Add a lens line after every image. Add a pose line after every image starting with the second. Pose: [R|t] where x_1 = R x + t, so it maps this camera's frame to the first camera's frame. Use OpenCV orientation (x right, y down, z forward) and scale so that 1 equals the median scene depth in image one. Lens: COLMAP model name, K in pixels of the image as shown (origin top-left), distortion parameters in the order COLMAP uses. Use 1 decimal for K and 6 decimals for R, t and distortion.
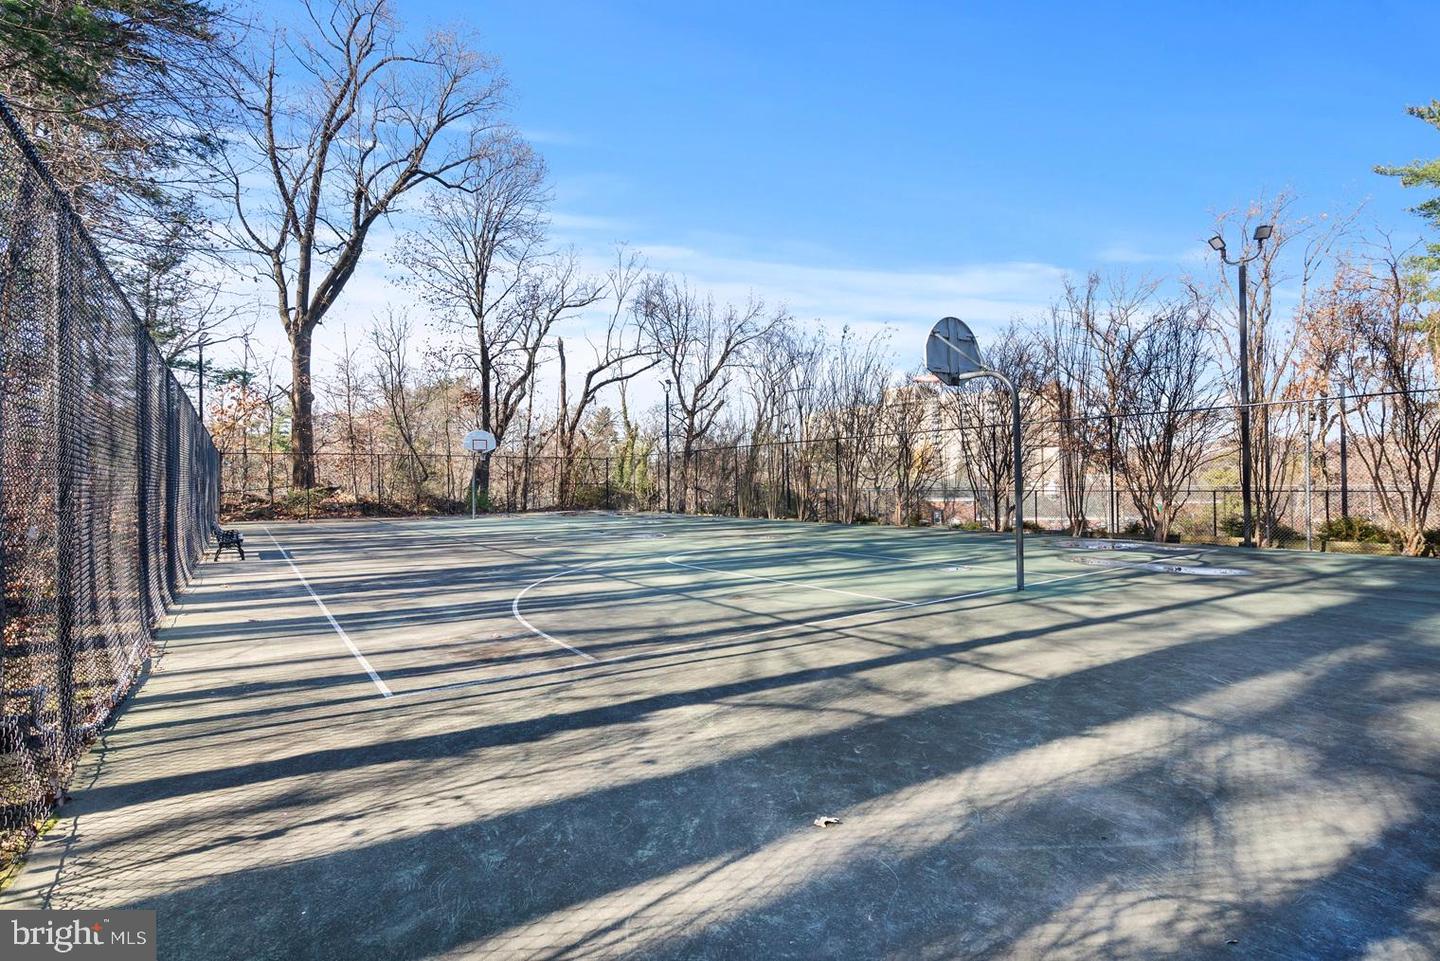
lens RADIAL K [[653.8, 0, 713.3], [0, 653.8, 483.9], [0, 0, 1]] dist [0.001195, -0.000418]
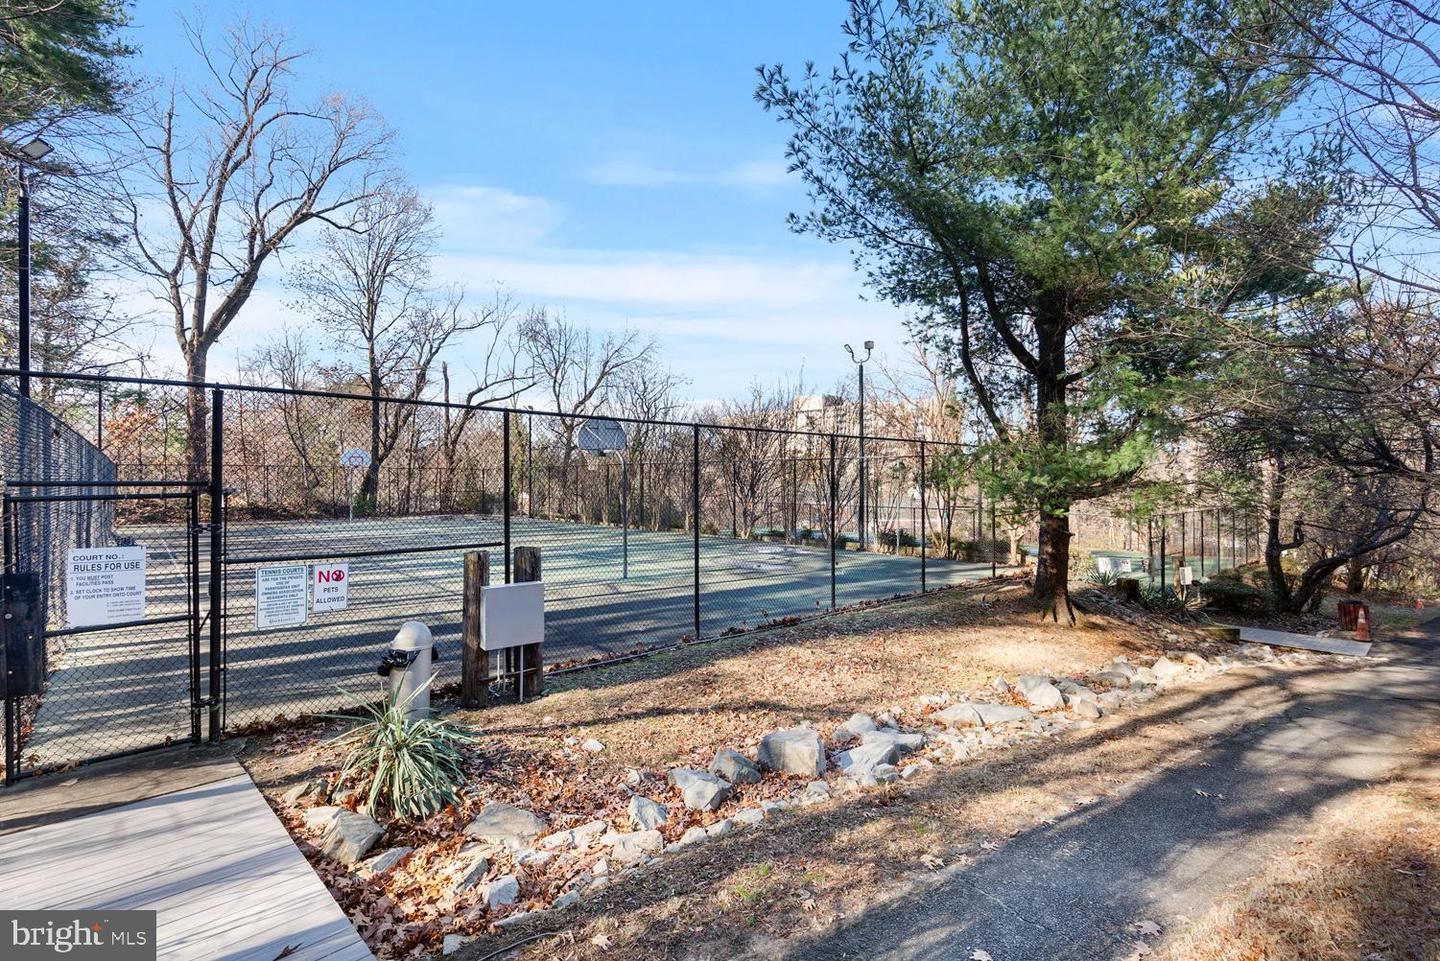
lens RADIAL K [[653.8, 0, 726.6], [0, 653.8, 480.4], [0, 0, 1]] dist [0.001195, -0.000418]
pose [[0.993869, 0.012074, 0.109901, 0.138090], [-0.012309, 0.999923, 0.001464, -0.026077], [-0.109875, -0.002808, 0.993941, -0.193714]]
